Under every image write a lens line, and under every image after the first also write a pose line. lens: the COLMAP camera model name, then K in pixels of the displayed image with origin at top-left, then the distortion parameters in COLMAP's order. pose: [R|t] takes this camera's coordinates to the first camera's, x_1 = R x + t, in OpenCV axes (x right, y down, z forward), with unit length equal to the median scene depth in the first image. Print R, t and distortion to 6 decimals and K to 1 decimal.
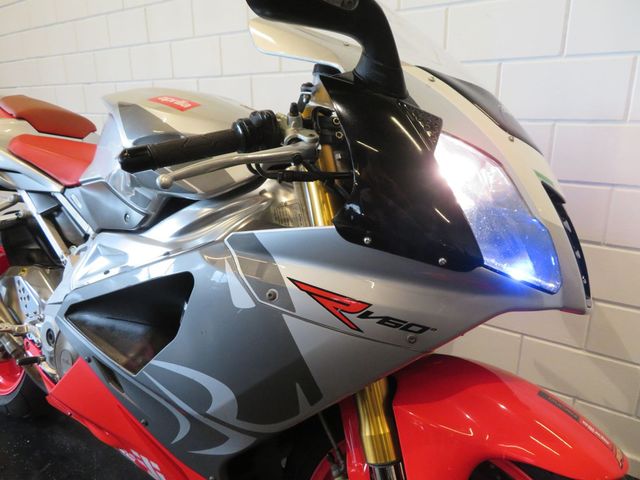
lens RADIAL K [[452.5, 0, 317.1], [0, 452.5, 243.3], [0, 0, 1]] dist [-0.010066, -0.001035]
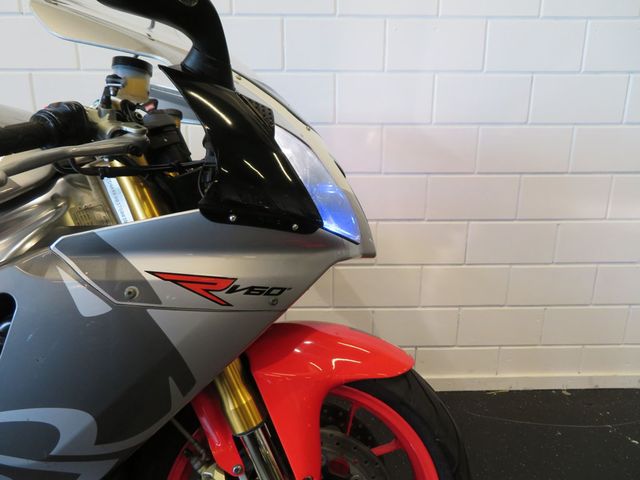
lens RADIAL K [[452.5, 0, 317.1], [0, 452.5, 243.3], [0, 0, 1]] dist [-0.010066, -0.001035]
pose [[0.797341, -0.147293, 0.585280, -0.318437], [0.162382, 0.986358, 0.027013, 0.048112], [-0.581275, 0.073500, 0.810381, -0.003873]]
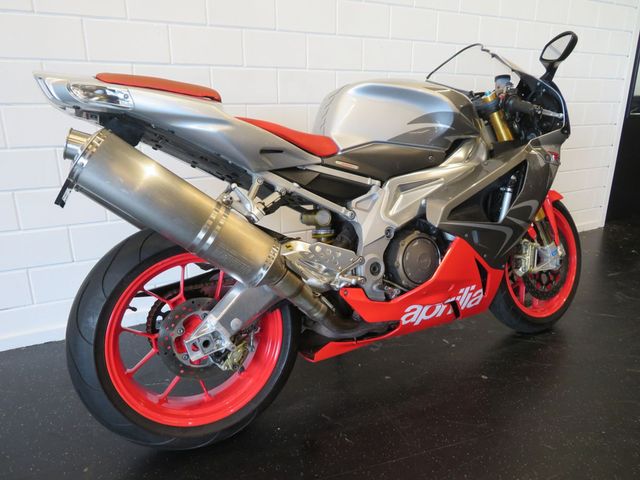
lens RADIAL K [[452.5, 0, 317.1], [0, 452.5, 243.3], [0, 0, 1]] dist [-0.010066, -0.001035]
pose [[0.429467, -0.265537, 0.863162, -3.168612], [0.268059, 0.950201, 0.158941, -0.201401], [-0.862382, 0.163118, 0.479260, 0.941340]]
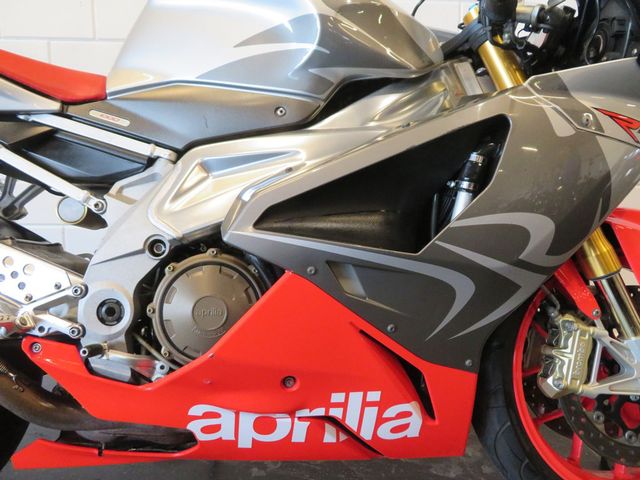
lens RADIAL K [[452.5, 0, 317.1], [0, 452.5, 243.3], [0, 0, 1]] dist [-0.010066, -0.001035]
pose [[0.769698, -0.094497, 0.631376, -1.378337], [0.178099, 0.981504, -0.070216, 0.374631], [-0.613063, 0.166492, 0.772292, 0.556997]]
